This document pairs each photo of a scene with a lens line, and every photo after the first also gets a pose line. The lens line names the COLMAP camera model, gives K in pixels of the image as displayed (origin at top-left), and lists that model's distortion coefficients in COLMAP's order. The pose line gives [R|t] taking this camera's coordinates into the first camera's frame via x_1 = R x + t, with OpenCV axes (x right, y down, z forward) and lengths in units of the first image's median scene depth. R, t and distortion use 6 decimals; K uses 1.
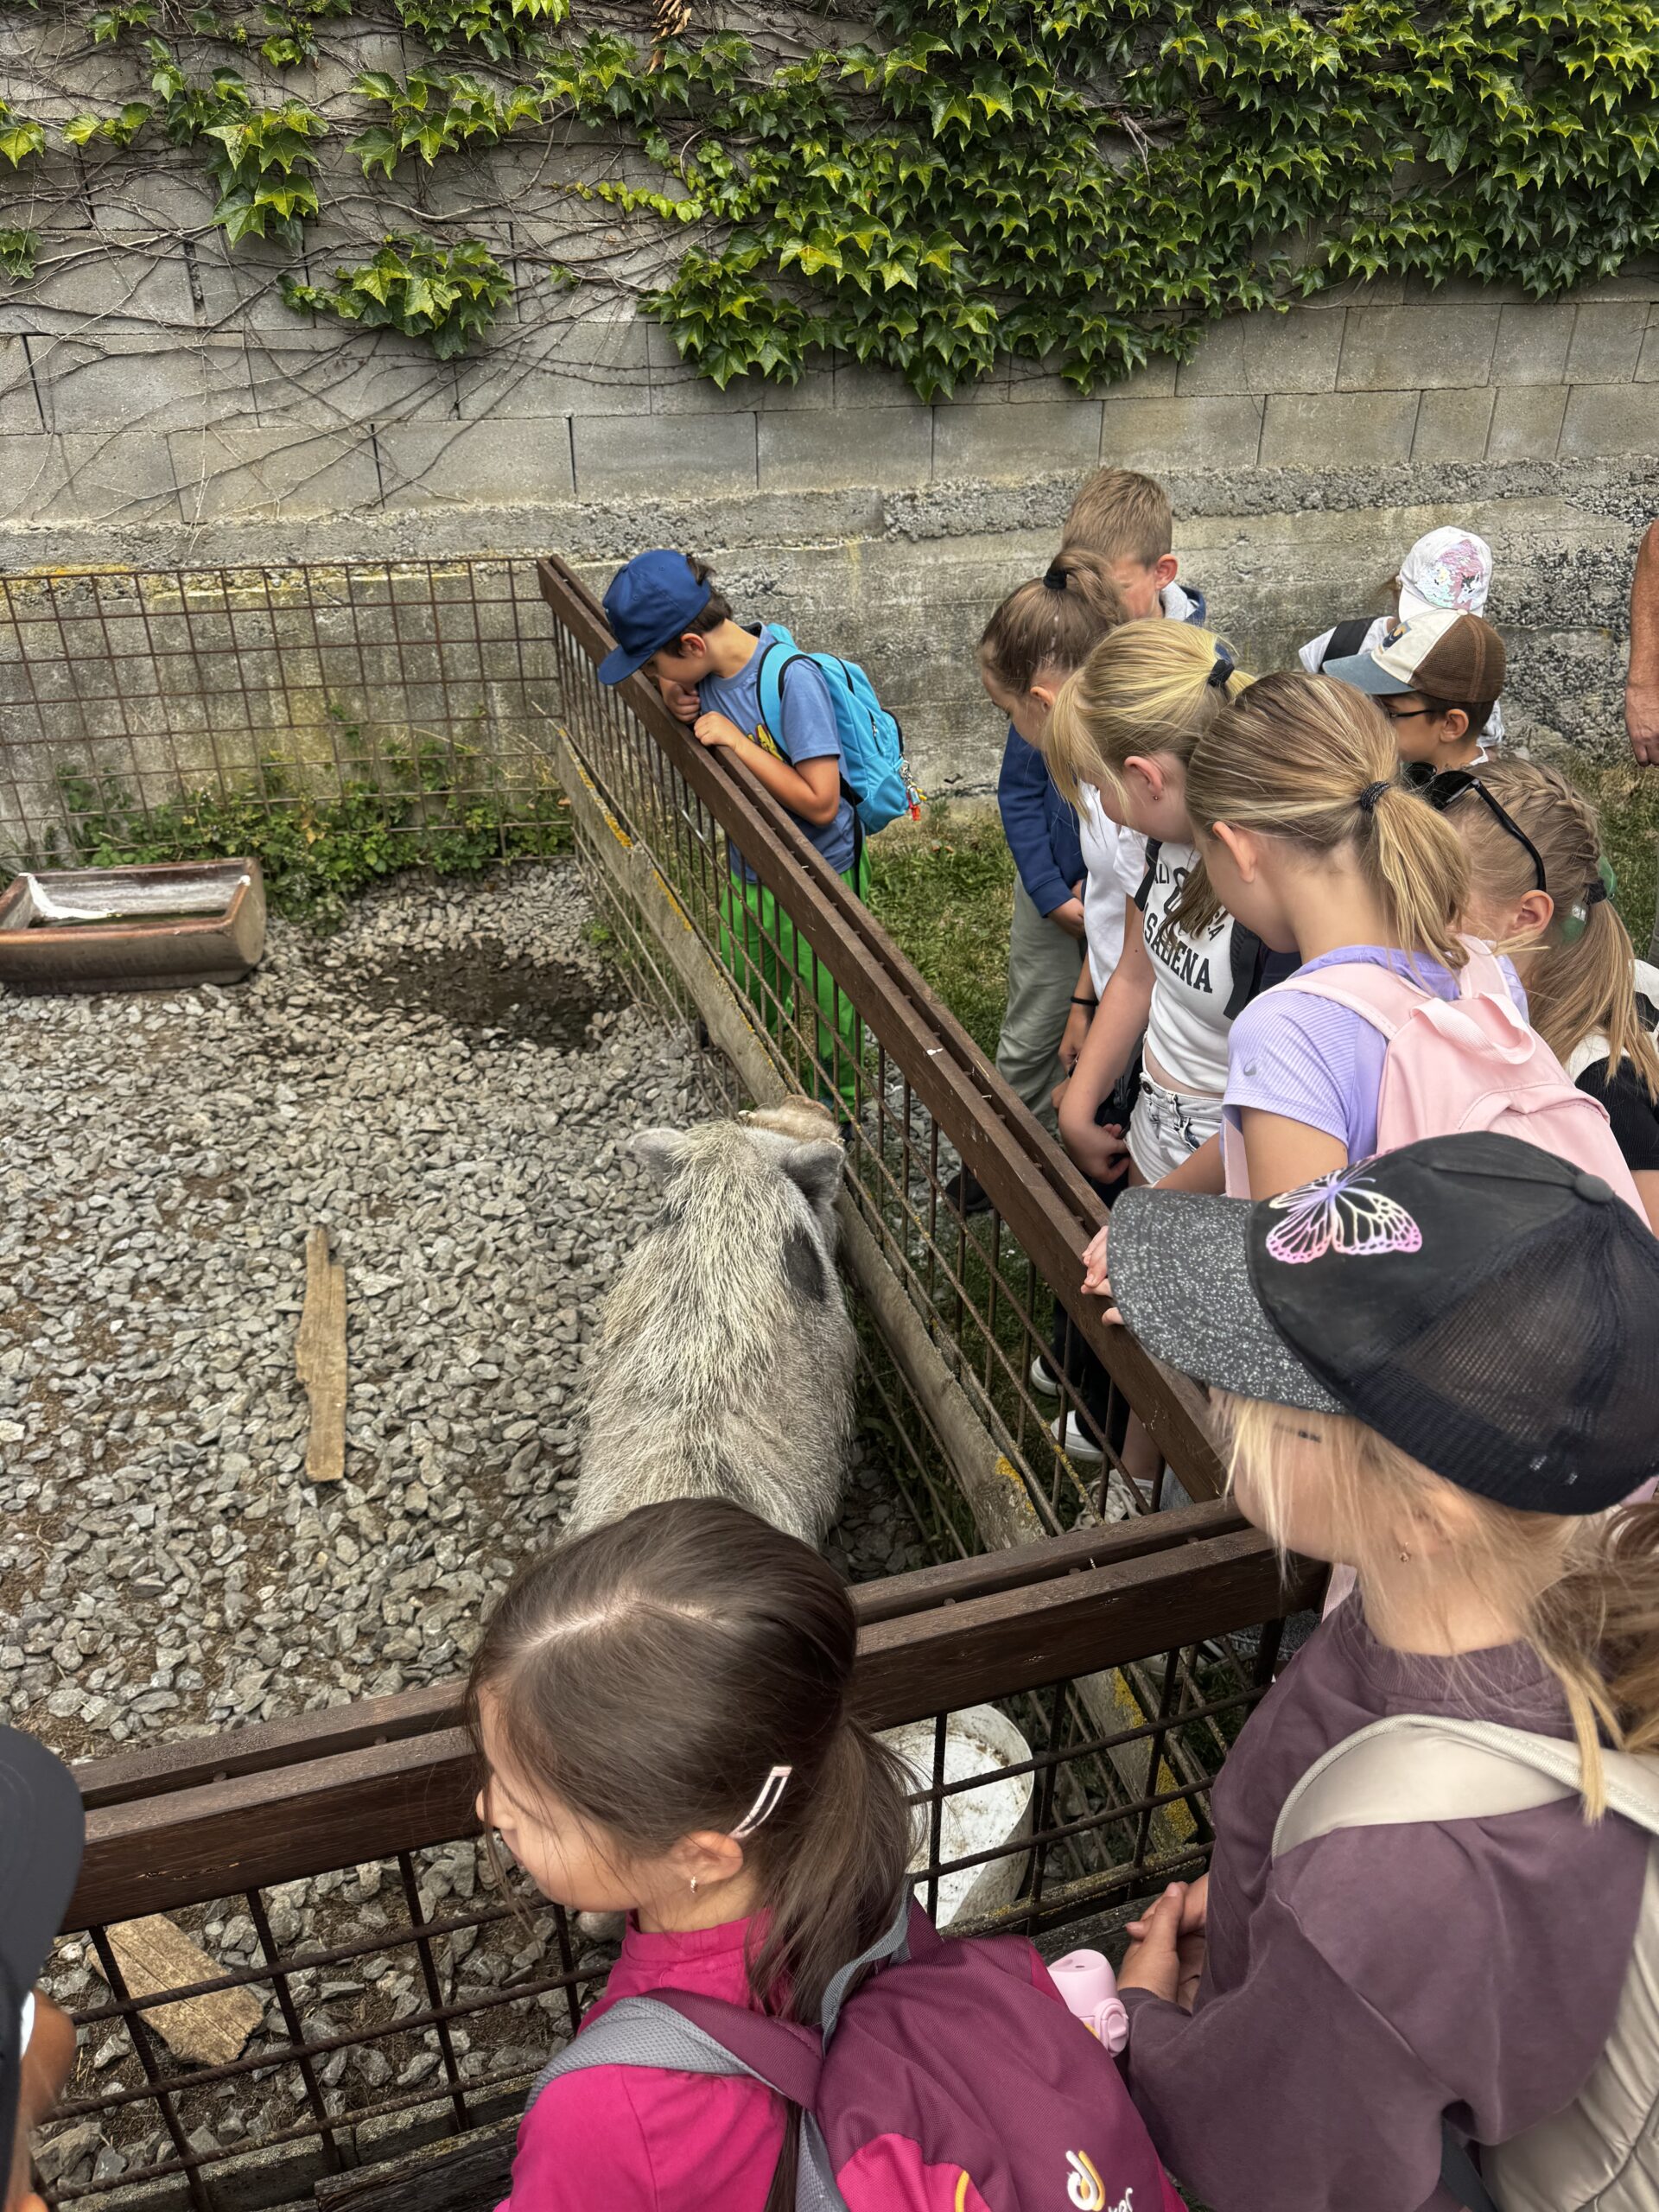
lens RADIAL K [[1570.7, 0, 842.1], [0, 1570.7, 1086.2], [0, 0, 1]] dist [0.014294, -0.017726]
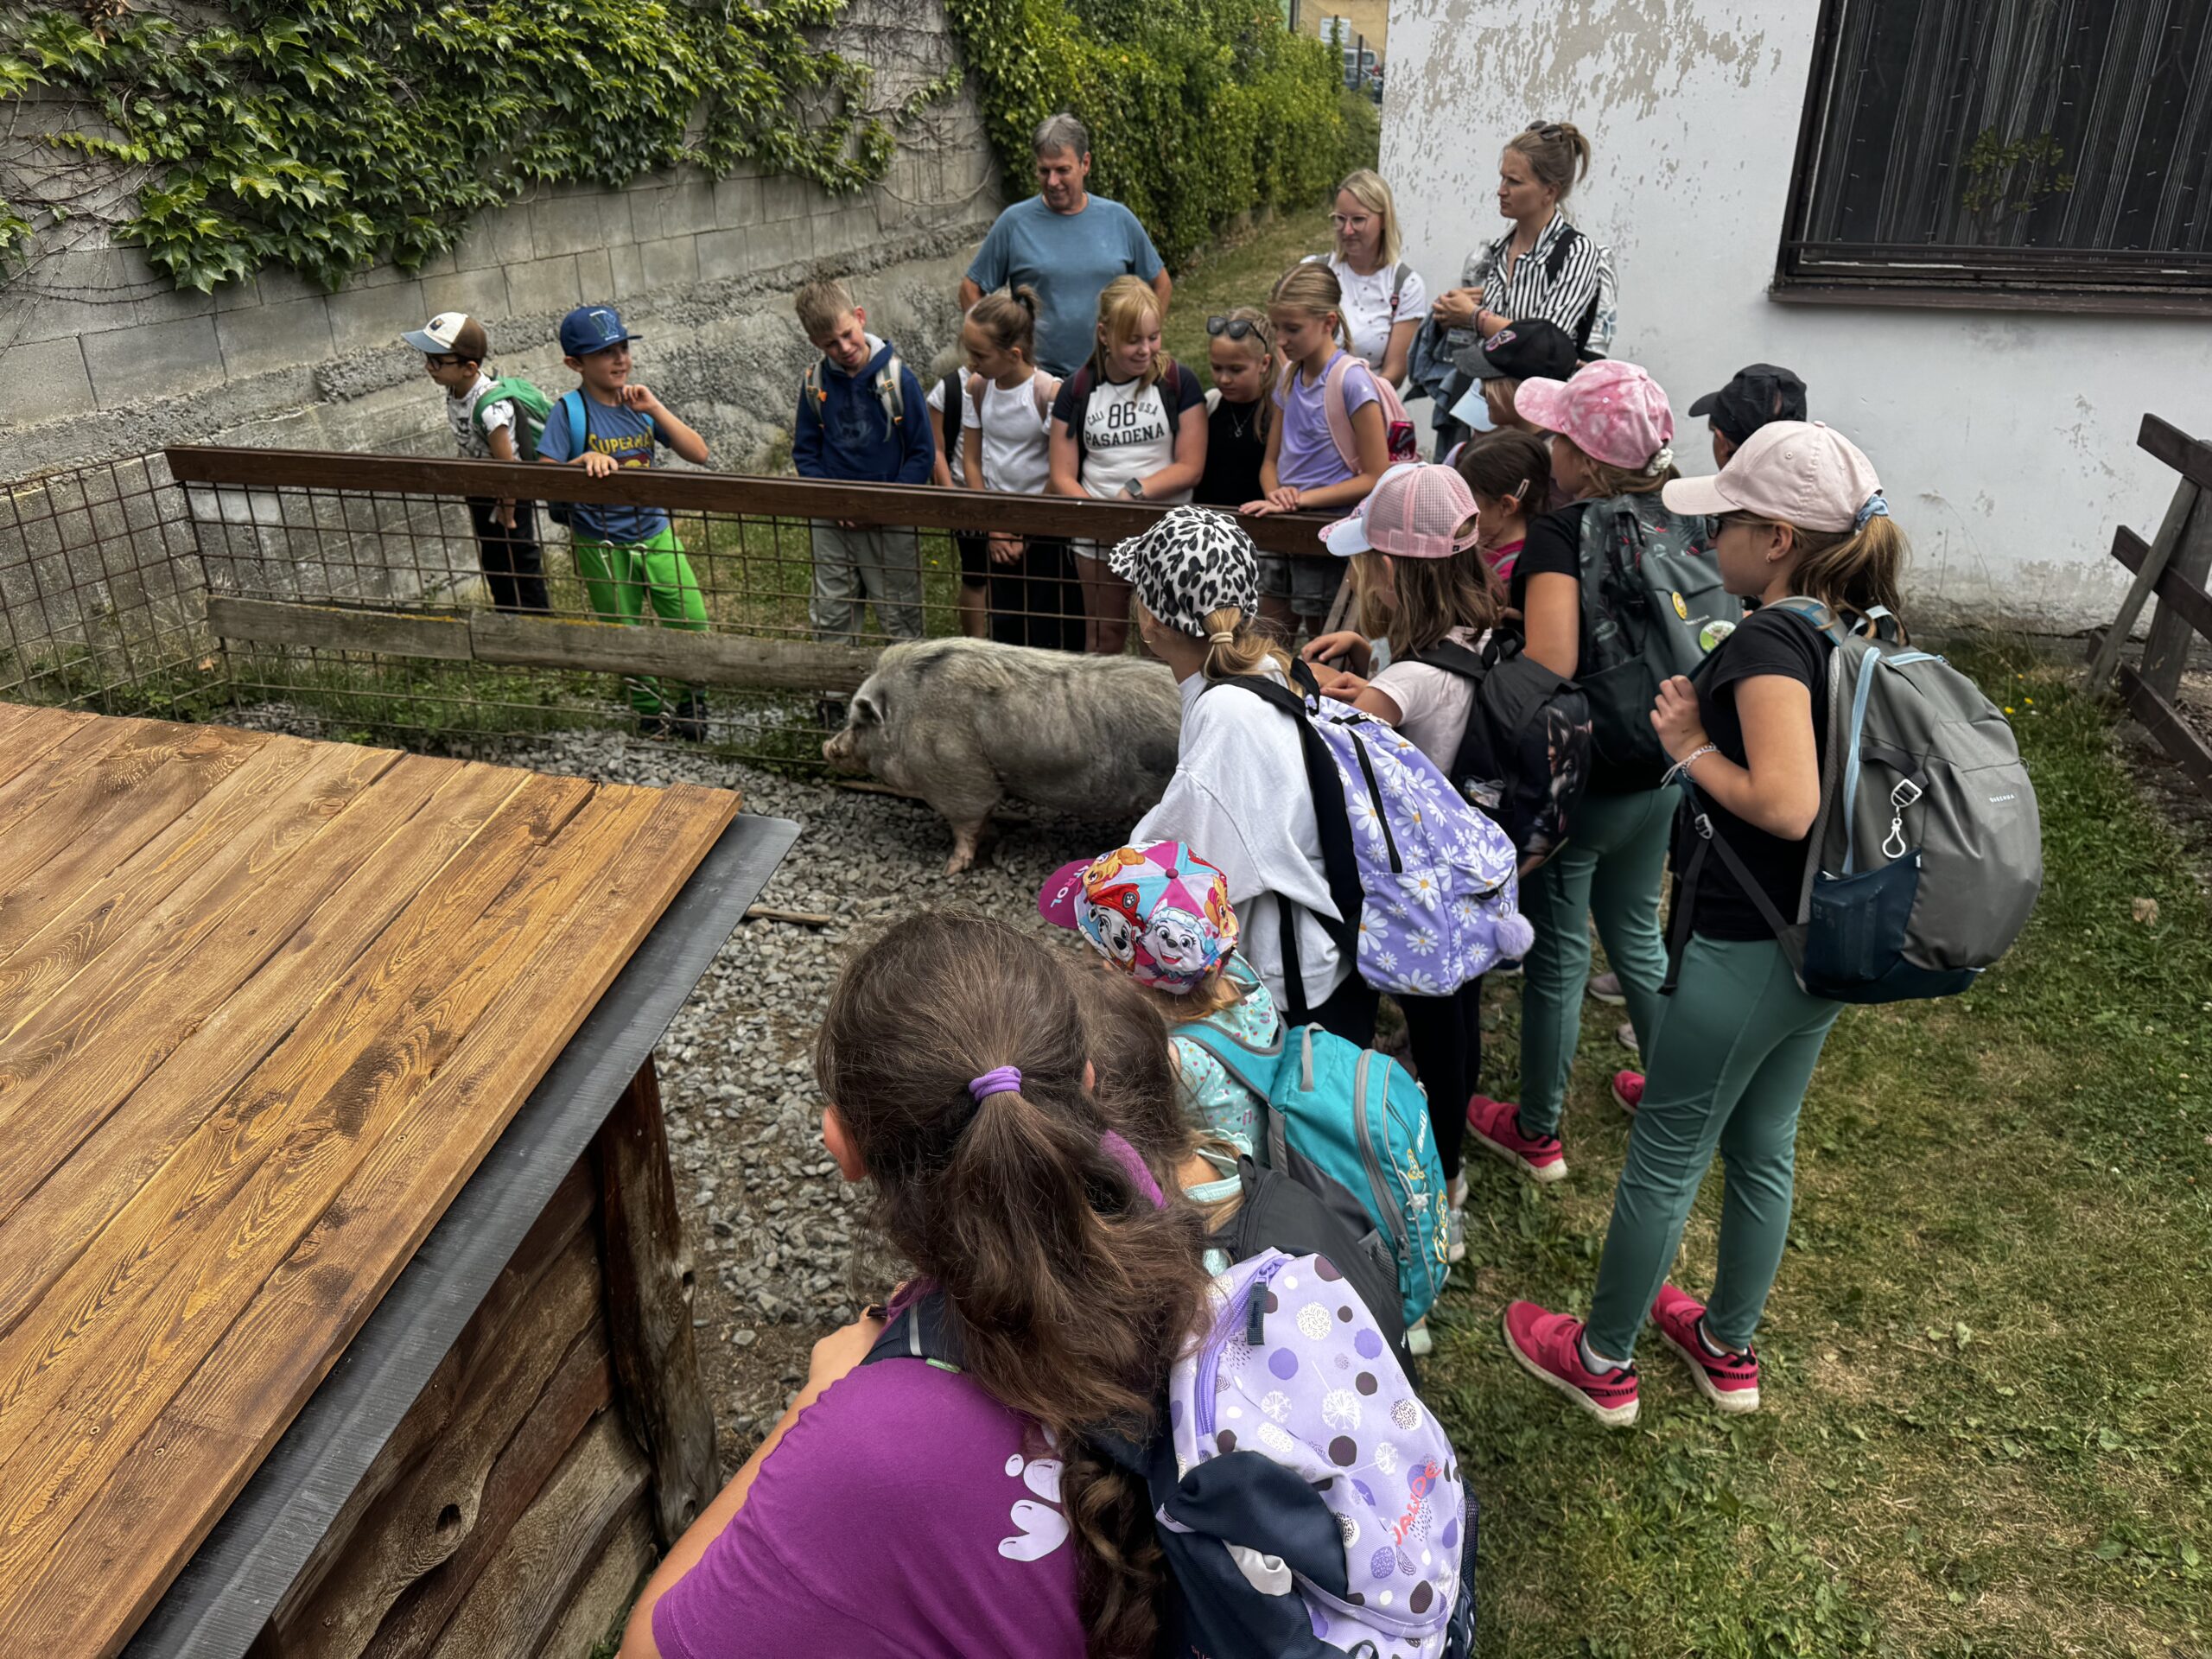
lens RADIAL K [[1570.7, 0, 1101.4], [0, 1570.7, 841.6], [0, 0, 1]] dist [0.014294, -0.017726]
pose [[0.494726, -0.379074, 0.782016, -0.860074], [0.445439, 0.883269, 0.146358, 0.048765], [-0.746210, 0.275933, 0.605831, -0.112037]]
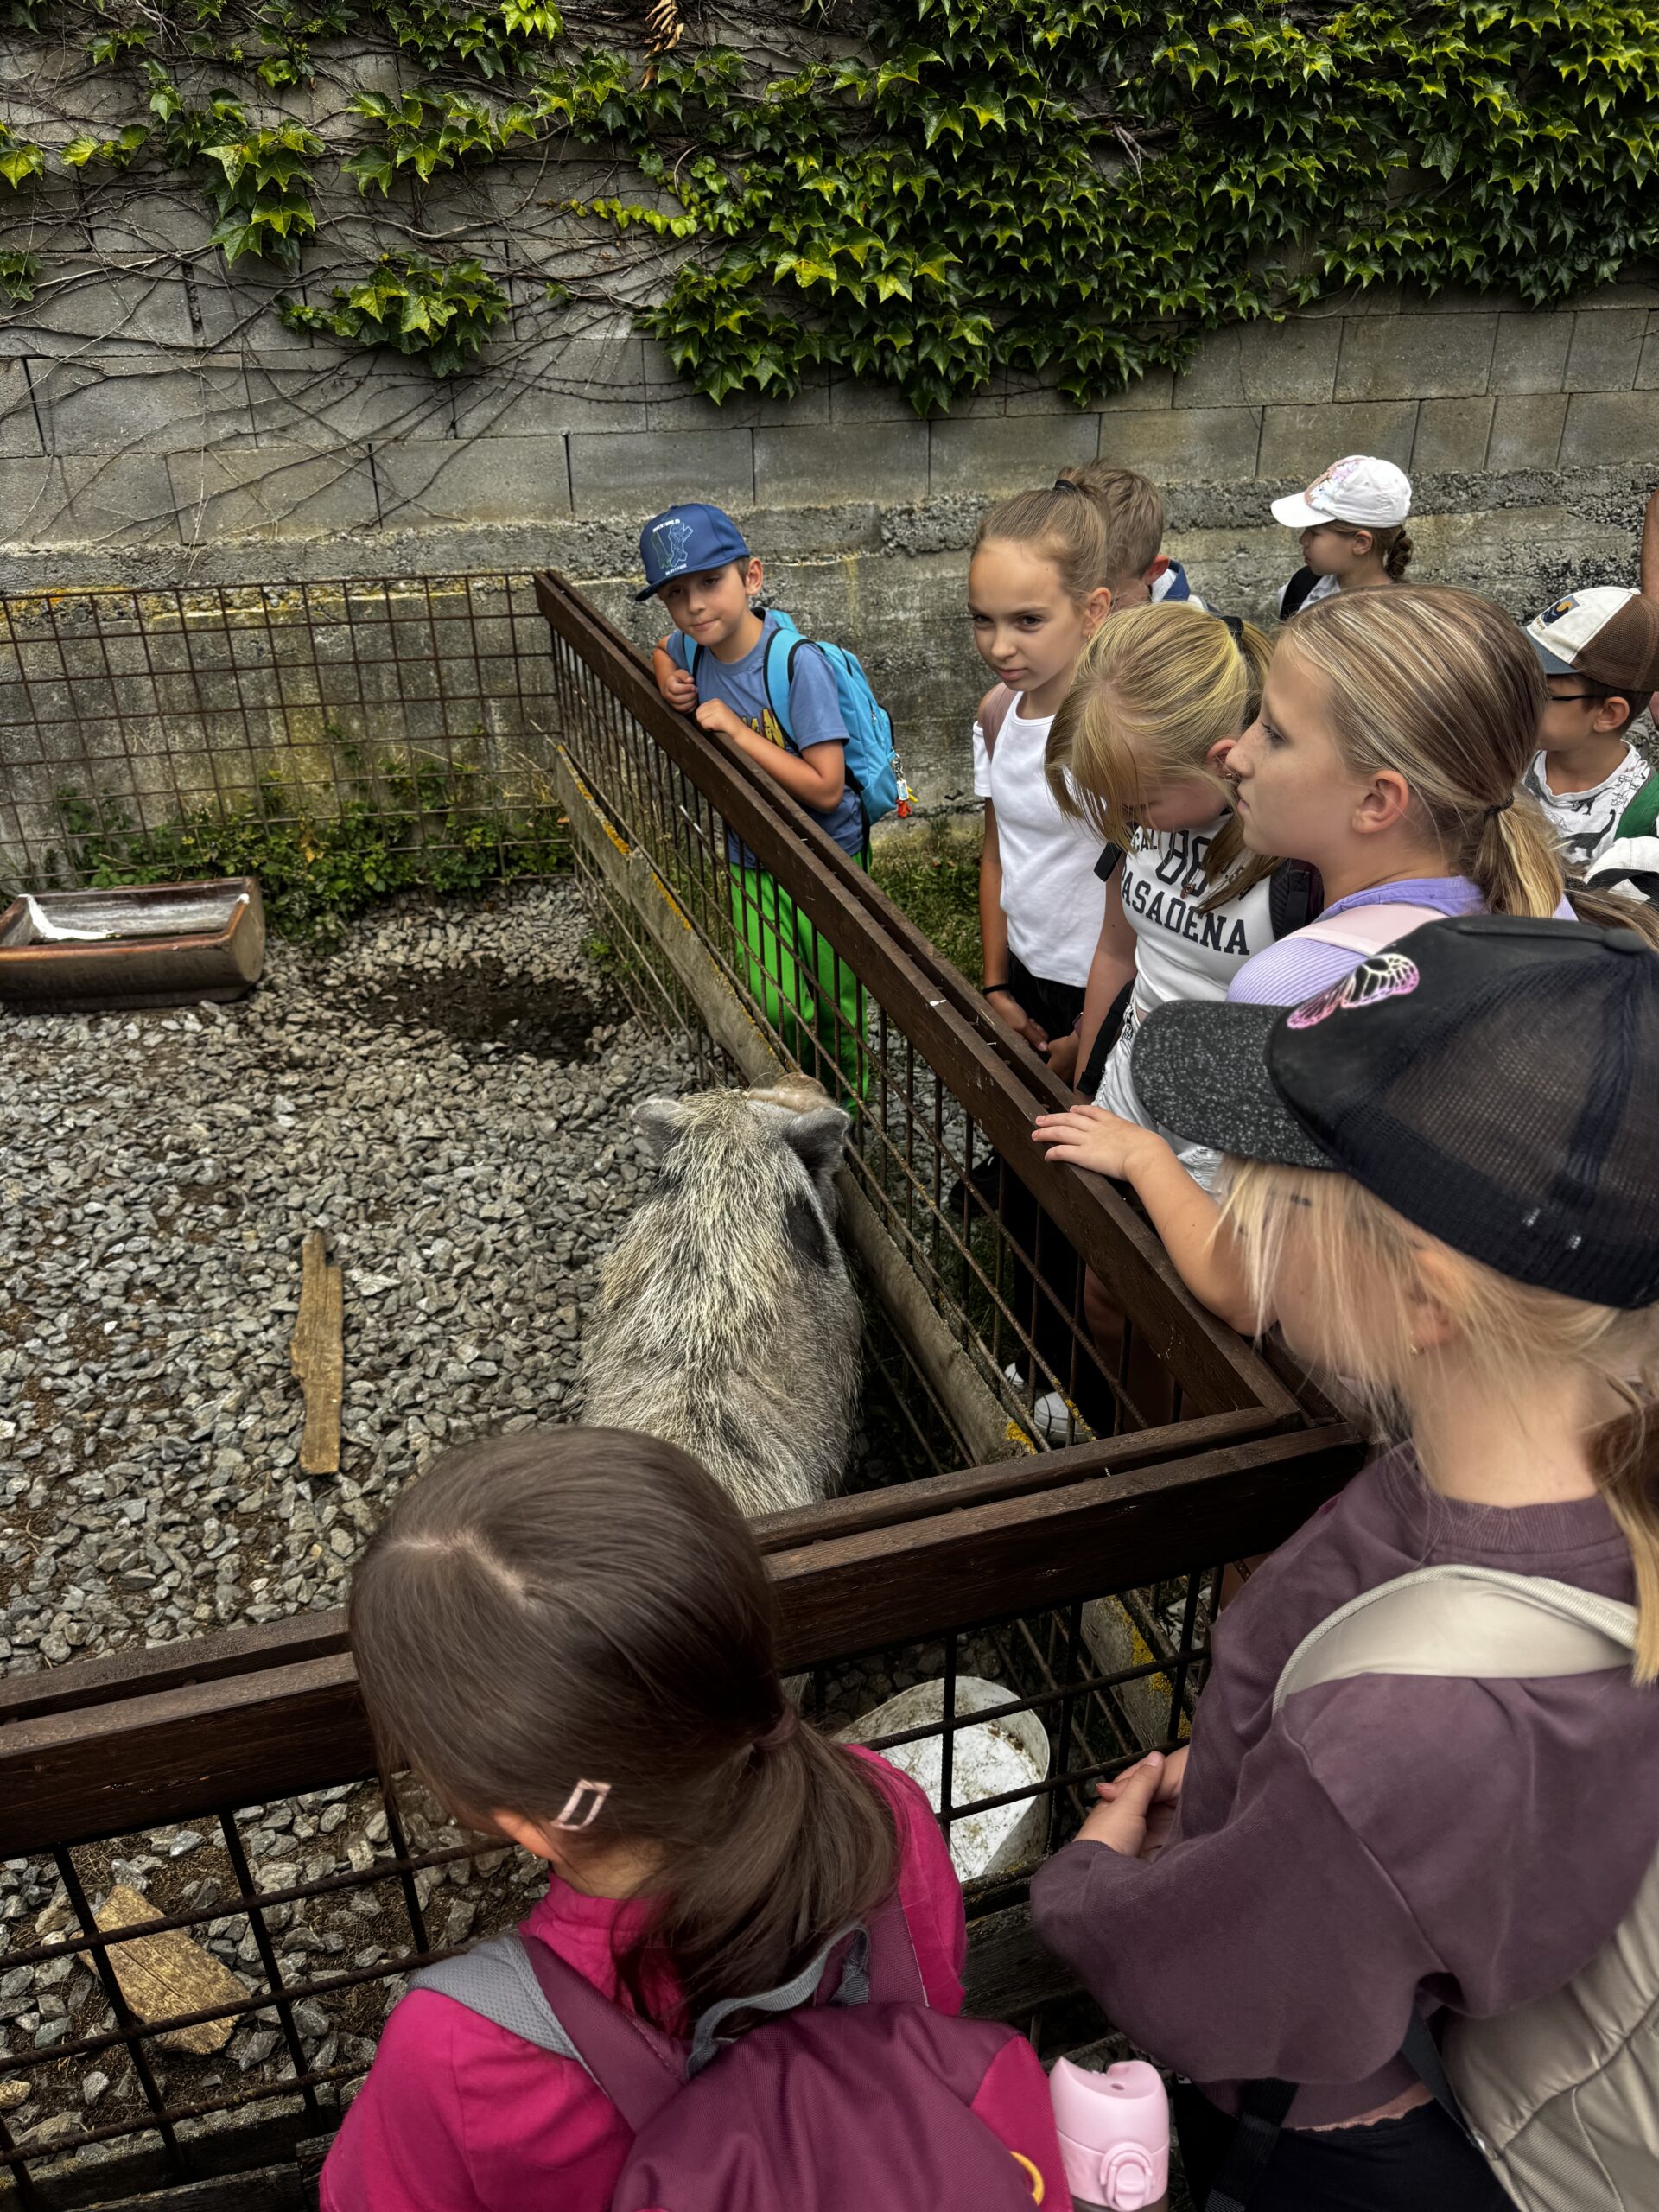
lens RADIAL K [[1570.7, 0, 827.7], [0, 1570.7, 1110.0], [0, 0, 1]] dist [0.014294, -0.017726]
pose [[0.999867, -0.010513, -0.012505, 0.001291], [0.010200, 0.999640, -0.024824, 0.032491], [0.012762, 0.024693, 0.999614, 0.012531]]
